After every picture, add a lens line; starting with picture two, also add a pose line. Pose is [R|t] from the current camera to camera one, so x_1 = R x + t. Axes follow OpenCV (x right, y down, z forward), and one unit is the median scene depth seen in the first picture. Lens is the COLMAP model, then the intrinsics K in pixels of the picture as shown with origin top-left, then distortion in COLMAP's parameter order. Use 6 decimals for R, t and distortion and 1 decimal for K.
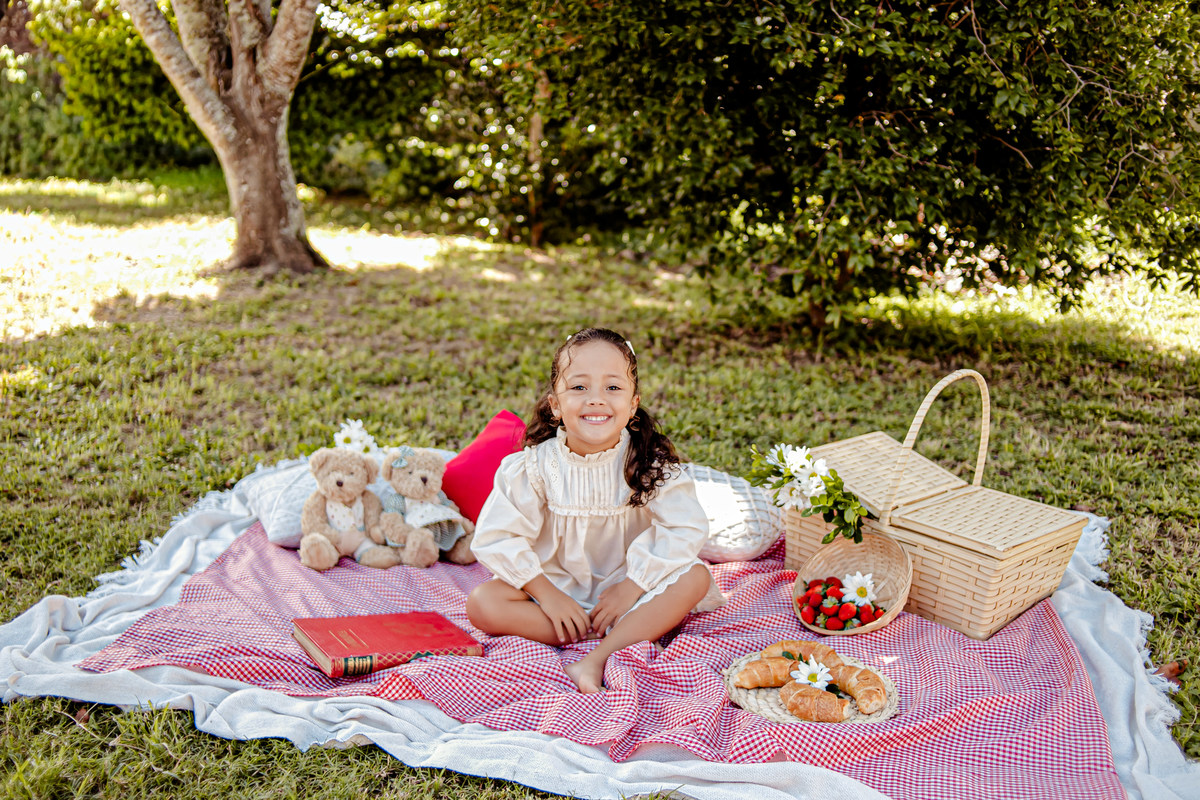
lens RADIAL K [[1174.1, 0, 617.2], [0, 1174.1, 394.1], [0, 0, 1]] dist [0.055088, 0.000000]
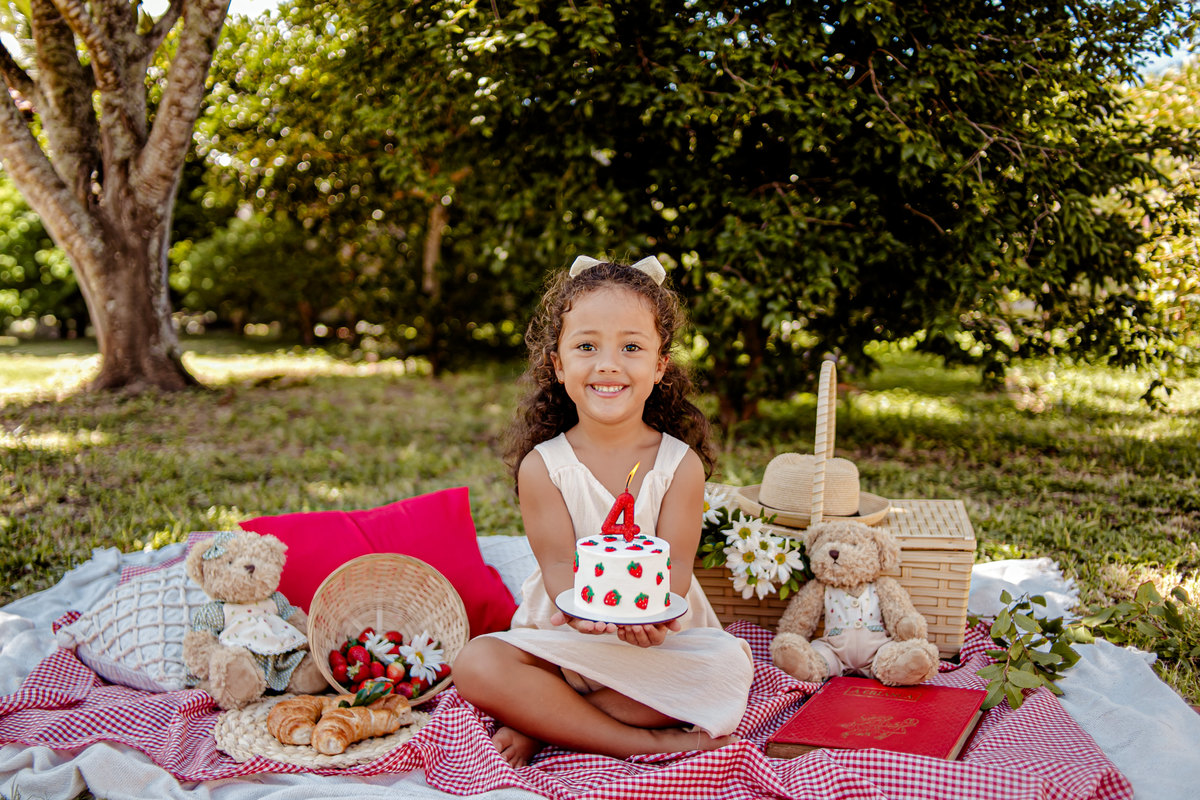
lens RADIAL K [[1174.1, 0, 591.4], [0, 1174.1, 395.6], [0, 0, 1]] dist [0.055088, 0.000000]
pose [[0.998391, -0.020855, 0.052721, 0.017538], [0.028458, 0.988599, -0.147856, 0.068319], [-0.049037, 0.149118, 0.987603, 0.103995]]
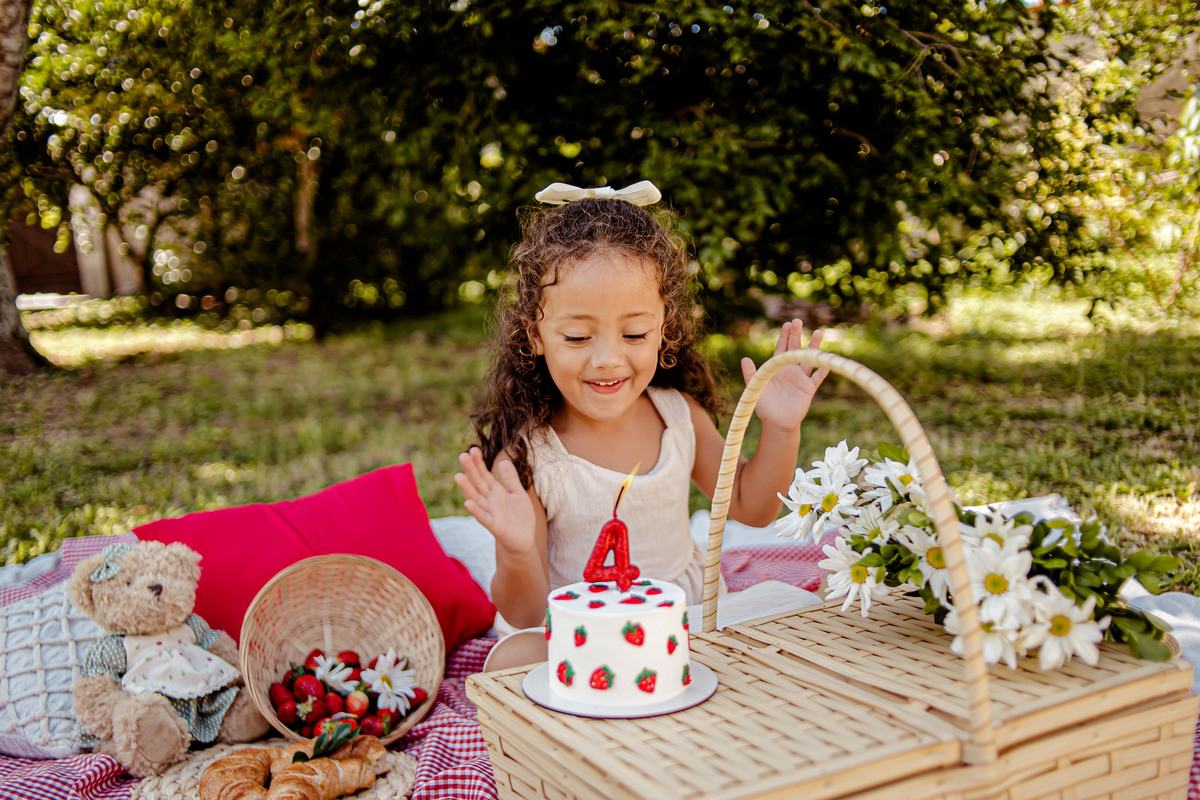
lens RADIAL K [[1174.1, 0, 597.8], [0, 1174.1, 398.9], [0, 0, 1]] dist [0.055088, 0.000000]
pose [[0.982990, -0.087349, 0.161556, -0.012198], [0.104496, 0.989397, -0.100869, 0.057109], [-0.151032, 0.116035, 0.981695, 0.192072]]
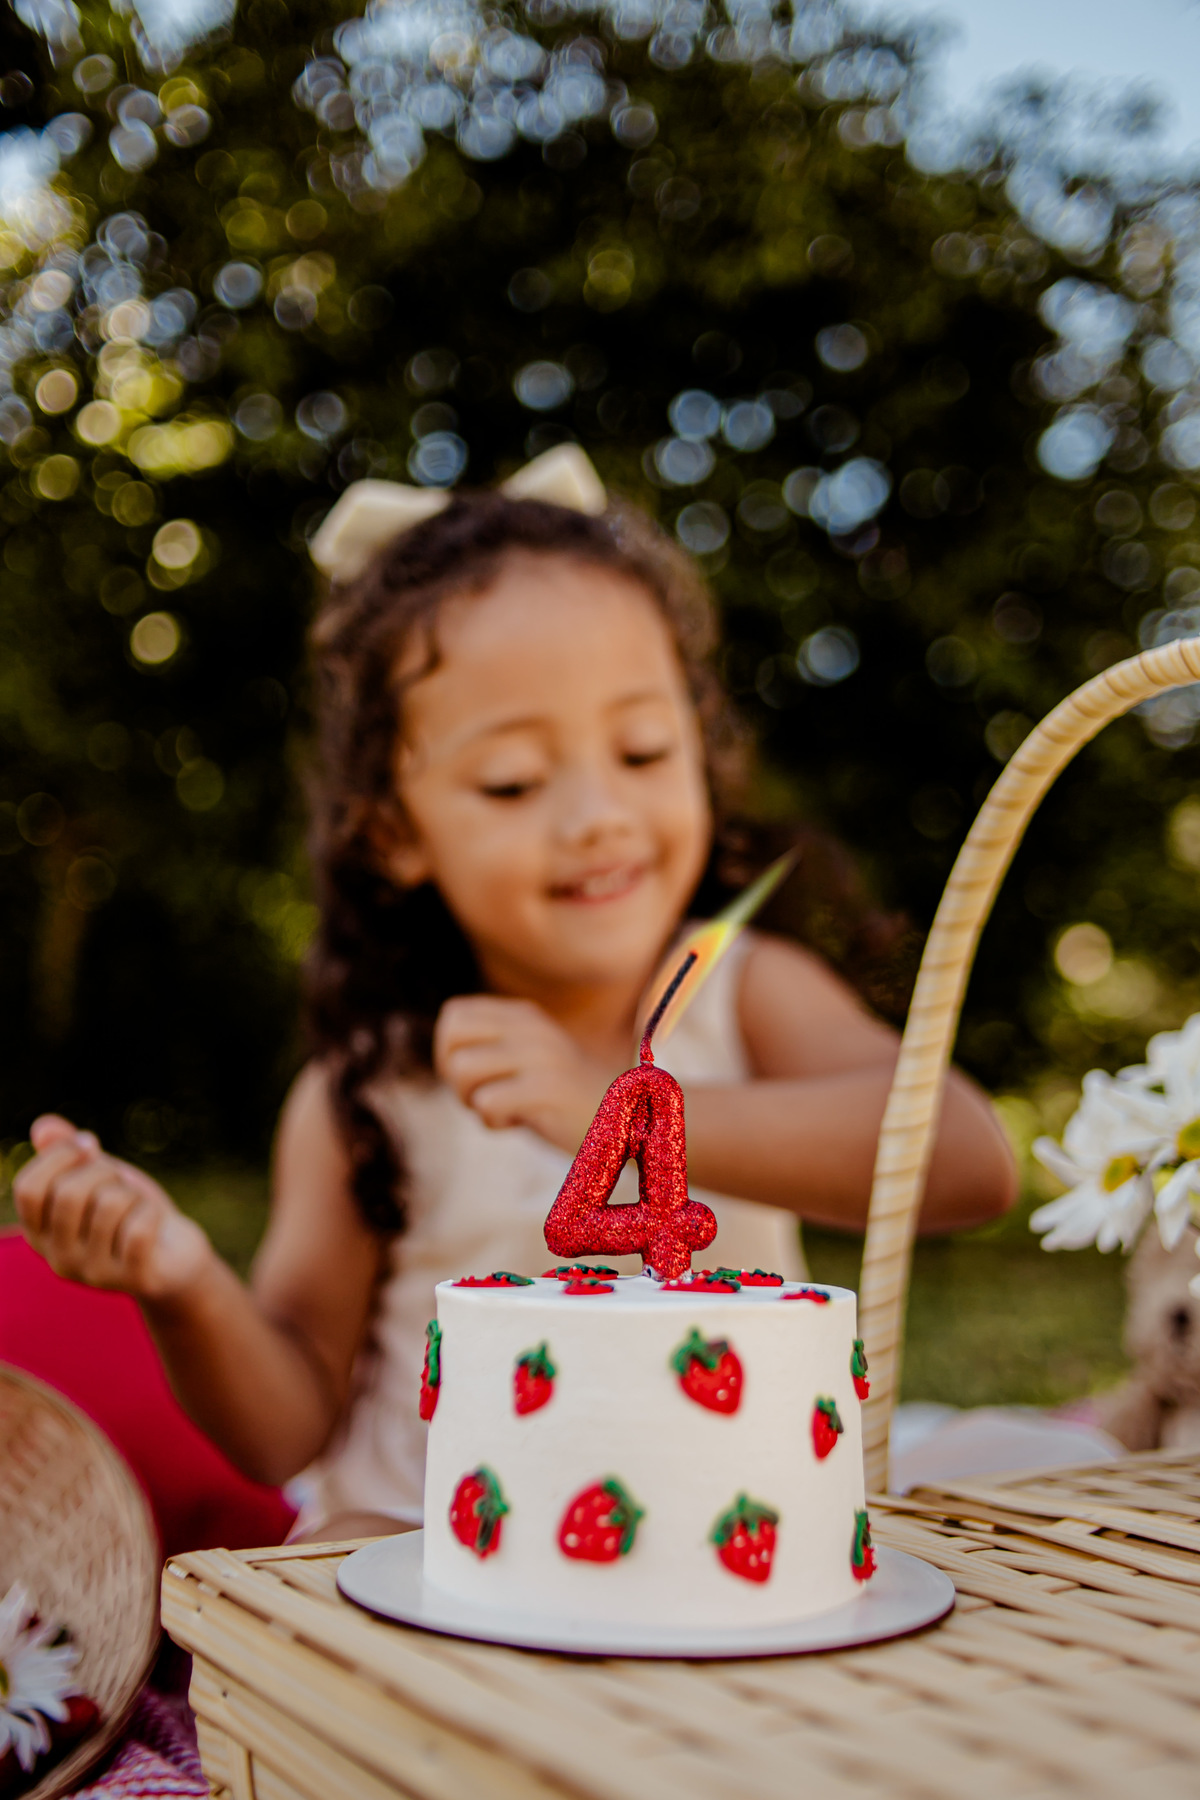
lens RADIAL K [[1761.2, 0, 577.1], [0, 1761.2, 929.8], [0, 0, 1]] dist [0.055088, 0.000000]
pose [[0.979252, 0.003199, 0.202621, -0.001375], [0.067889, 0.936918, -0.342892, 0.092089], [-0.190937, 0.349533, 0.917262, 0.320016]]
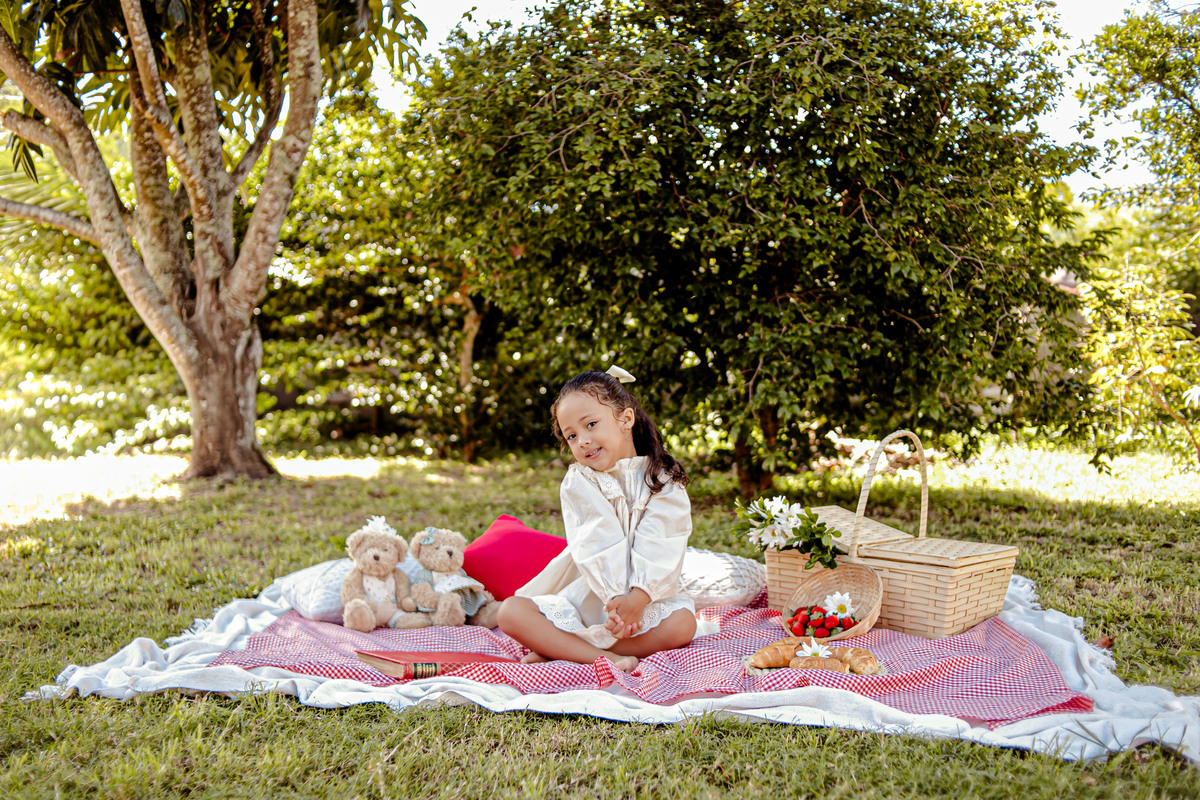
lens RADIAL K [[1174.1, 0, 601.3], [0, 1174.1, 398.3], [0, 0, 1]] dist [0.055088, 0.000000]
pose [[0.996117, -0.034077, 0.081176, -0.065792], [0.051640, 0.972931, -0.225252, 0.119372], [-0.071303, 0.228569, 0.970913, -0.094297]]
